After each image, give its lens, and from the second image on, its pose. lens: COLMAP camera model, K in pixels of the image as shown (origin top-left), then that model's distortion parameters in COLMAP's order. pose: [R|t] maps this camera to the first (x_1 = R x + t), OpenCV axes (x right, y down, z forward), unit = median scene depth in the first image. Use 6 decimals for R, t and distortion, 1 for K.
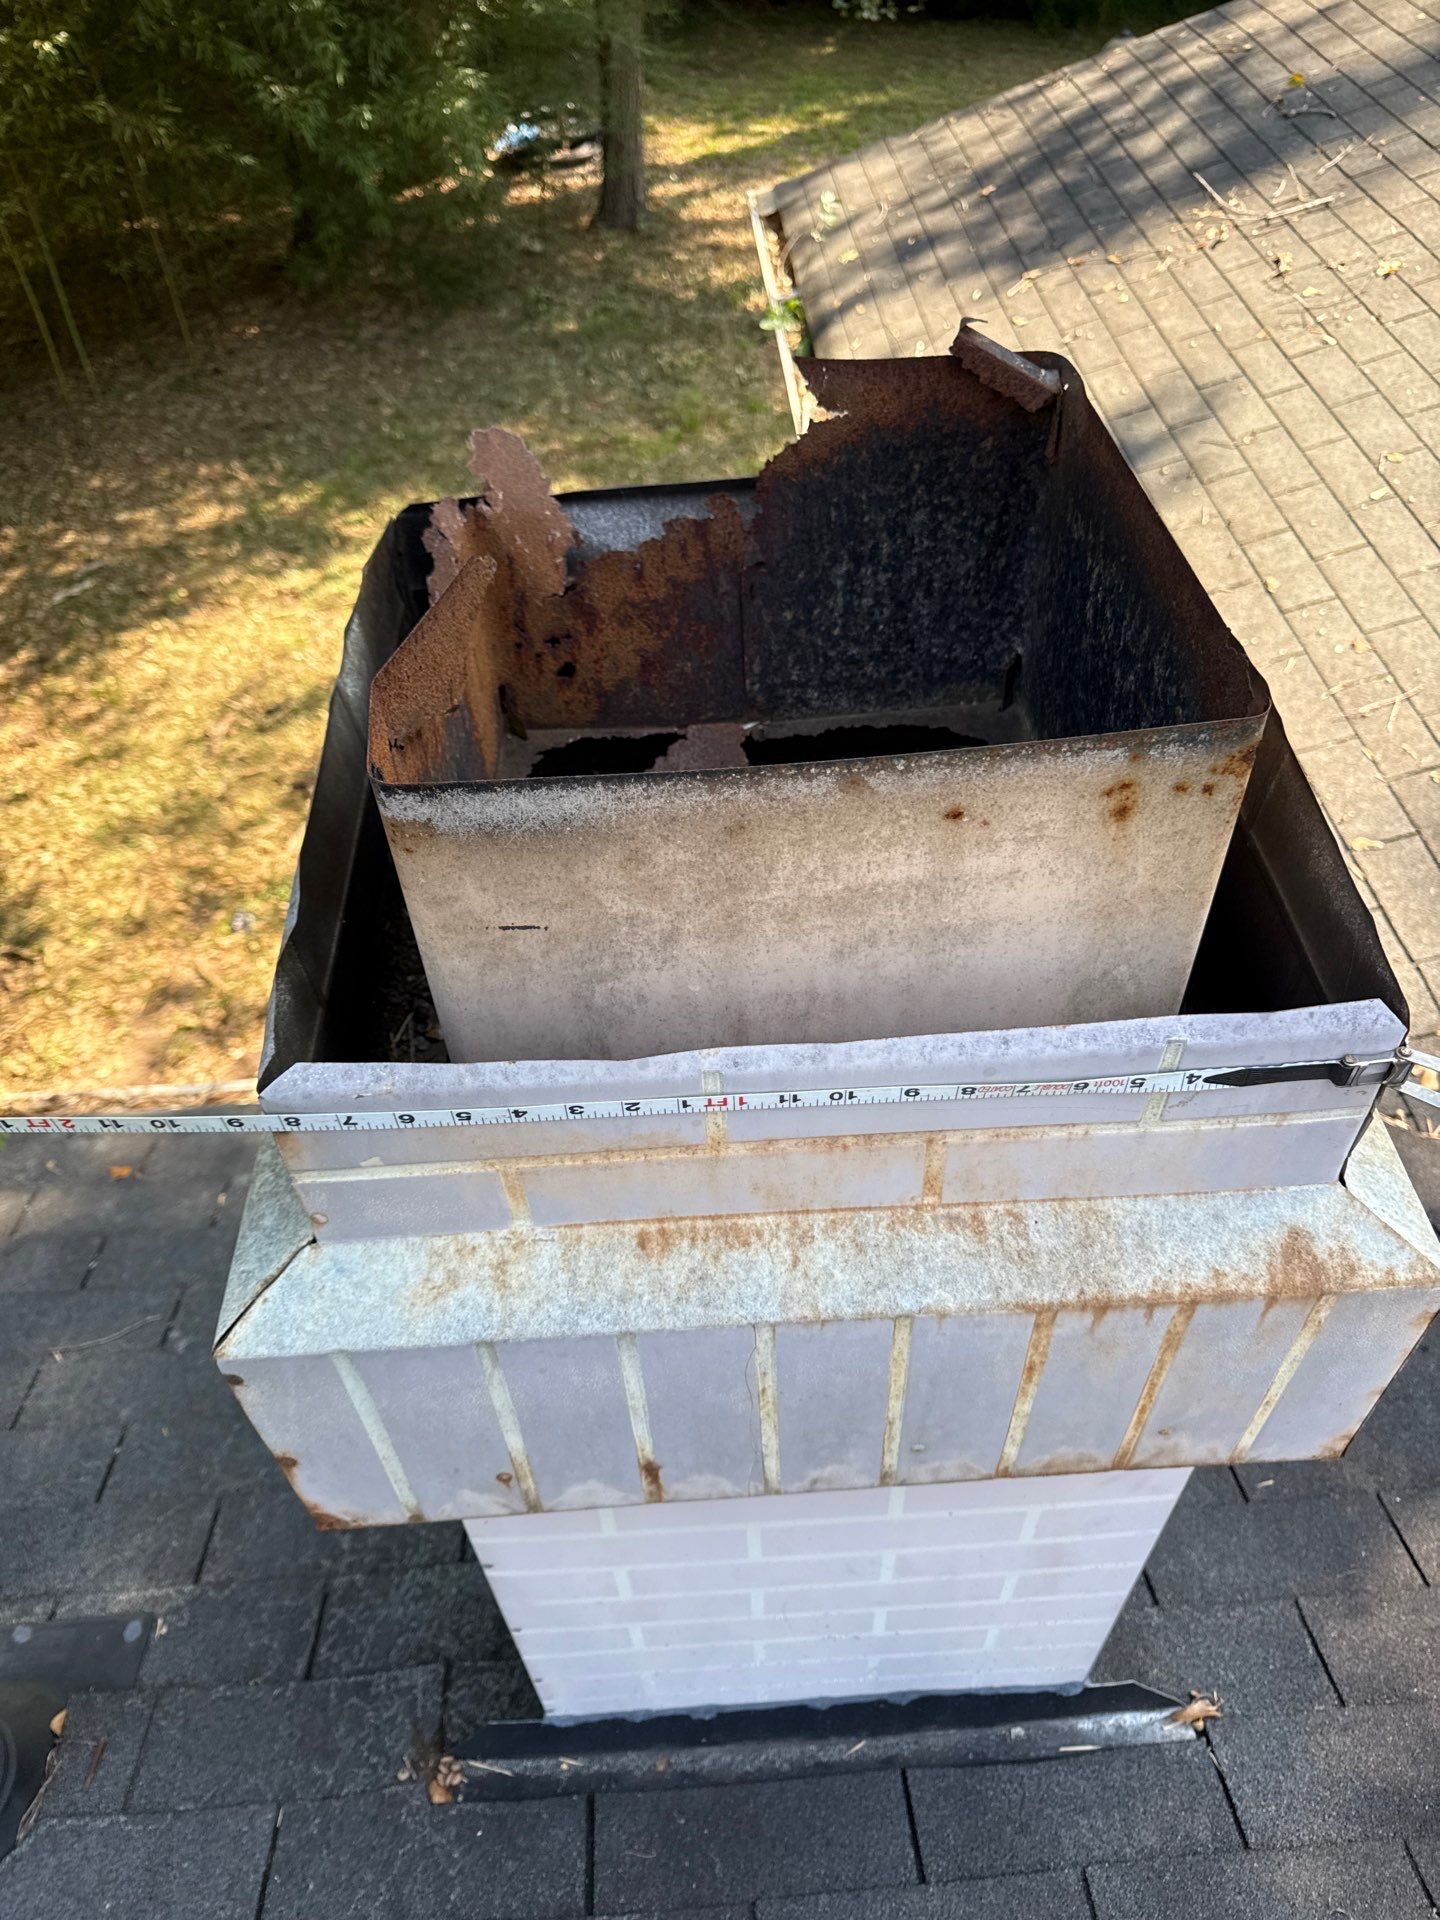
lens RADIAL K [[1359.0, 0, 729.4], [0, 1359.0, 936.1], [0, 0, 1]] dist [0.059325, -0.088806]
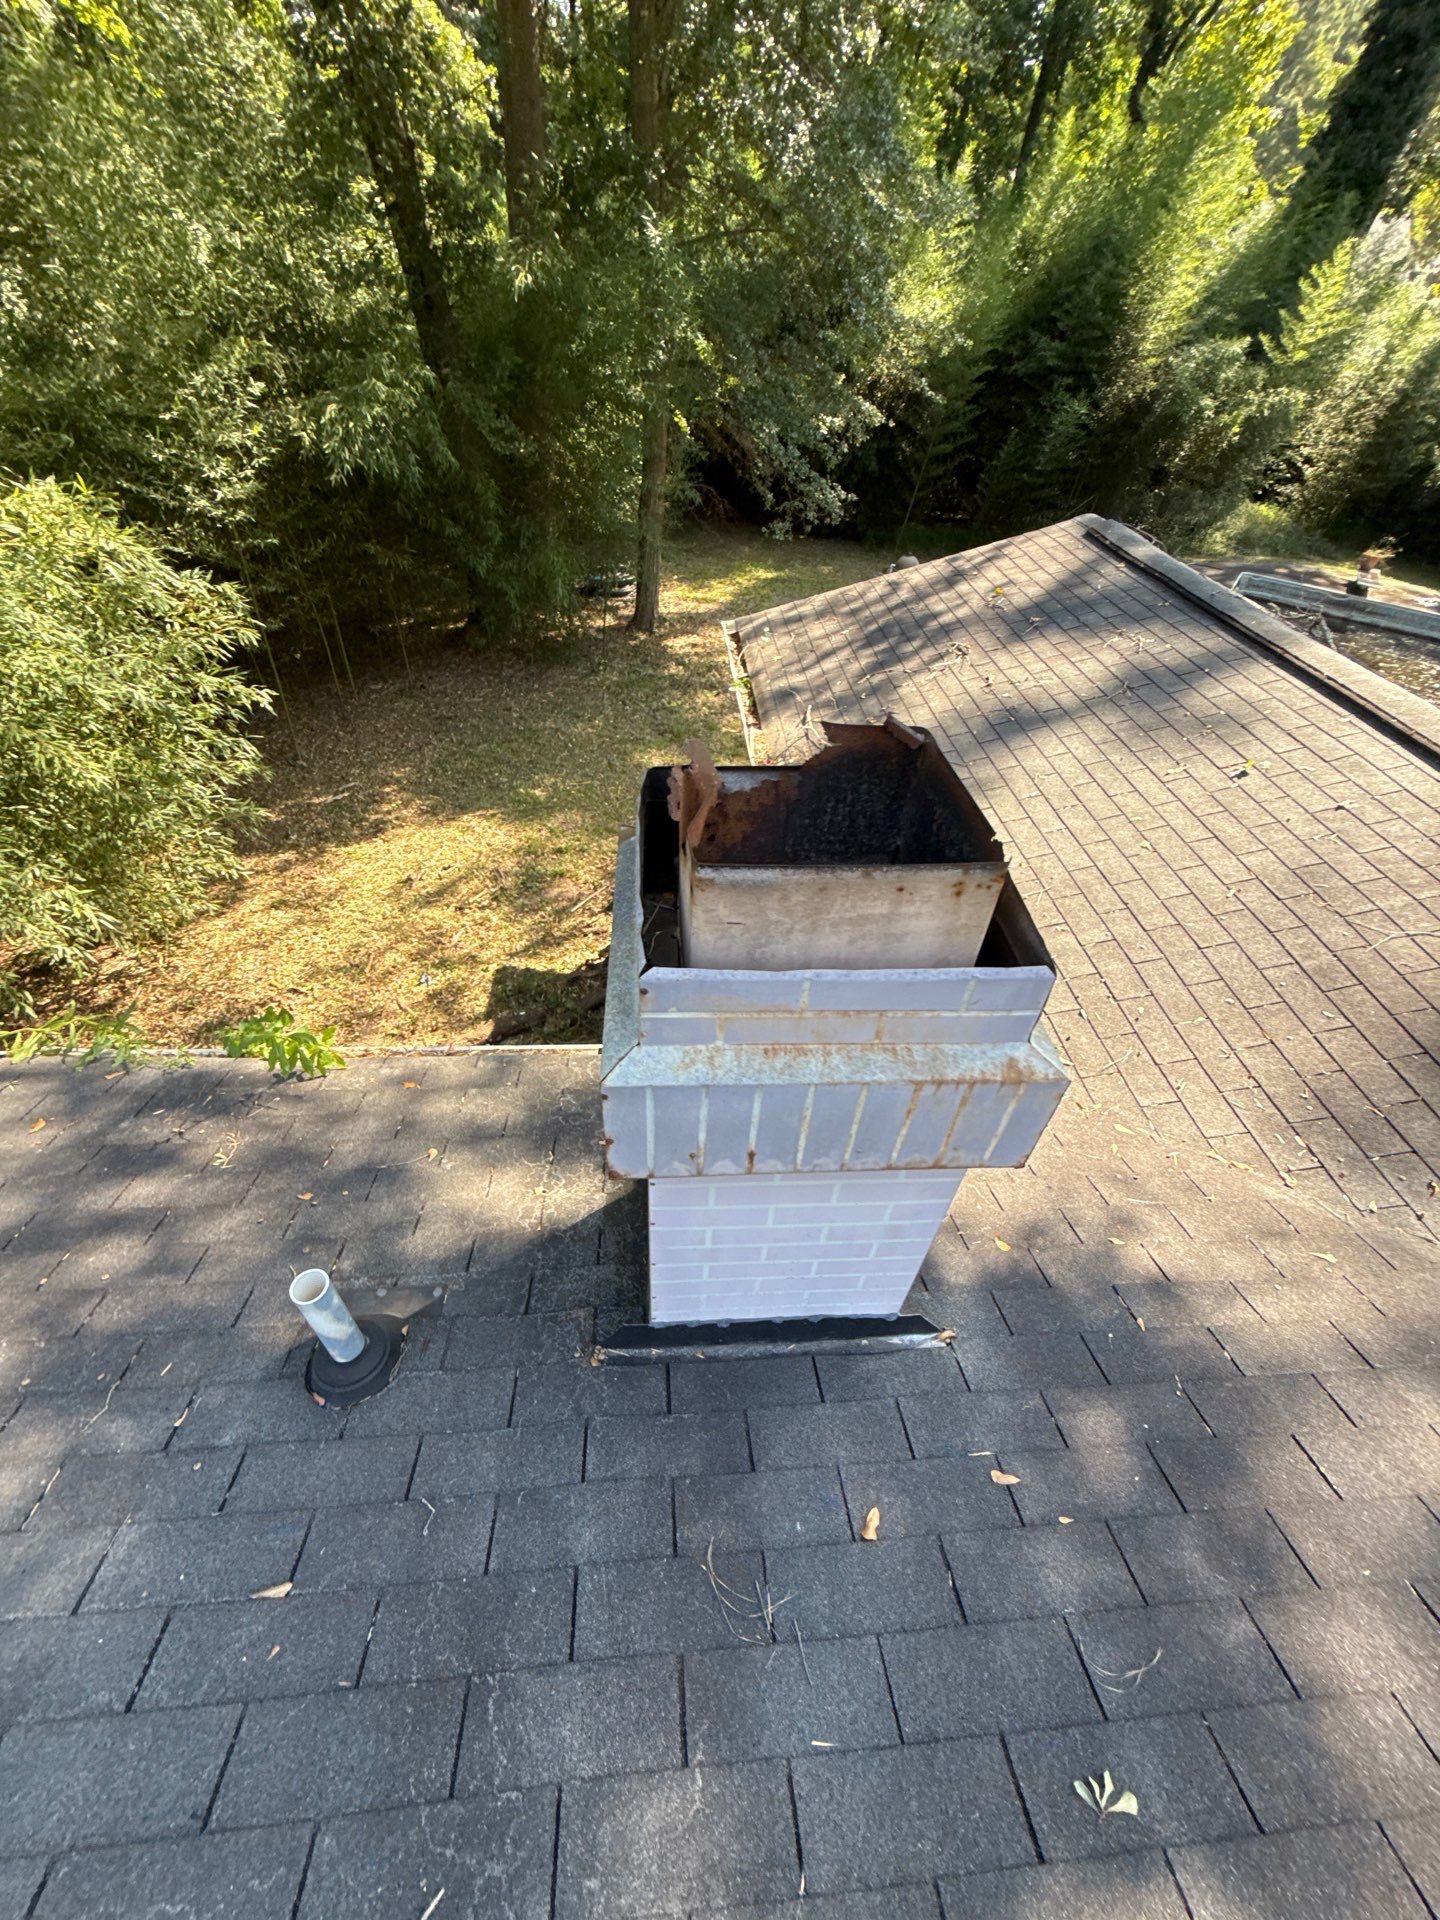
lens RADIAL K [[761.3, 0, 720.0], [0, 761.3, 960.0], [0, 0, 1]] dist [0.003856, -0.000886]
pose [[0.996499, 0.058983, 0.059254, -0.124697], [-0.054597, 0.995830, -0.073094, 0.081999], [-0.063318, 0.069603, 0.995563, -0.223807]]
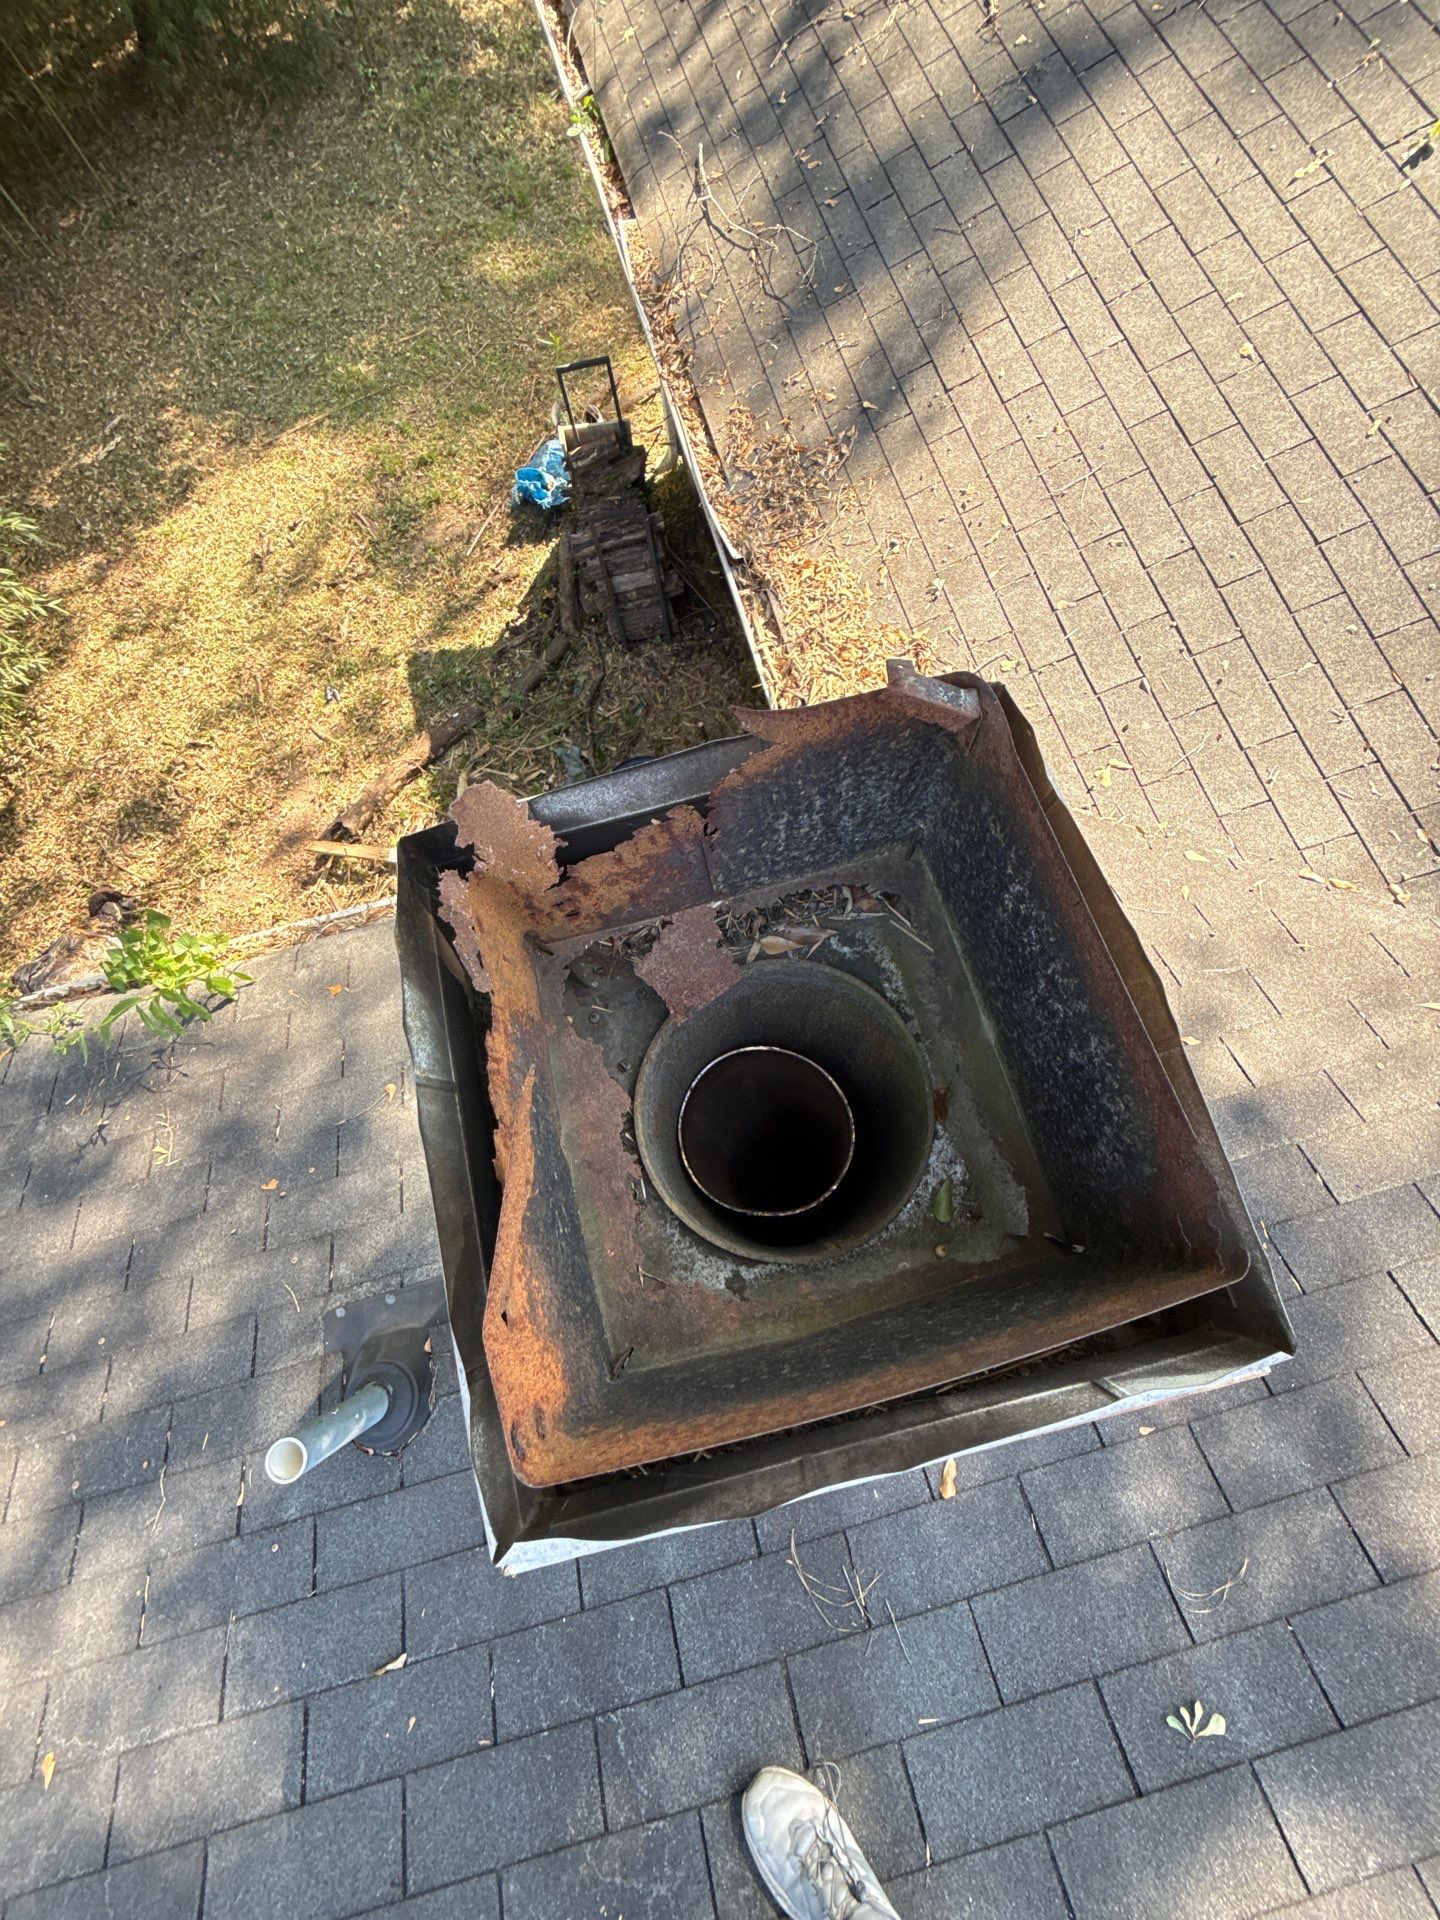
lens RADIAL K [[761.3, 0, 720.0], [0, 761.3, 960.0], [0, 0, 1]] dist [0.003856, -0.000886]
pose [[0.980816, -0.193471, 0.023869, -0.008558], [0.162369, 0.878557, 0.449192, -0.334572], [-0.107876, -0.436699, 0.893116, 0.250317]]
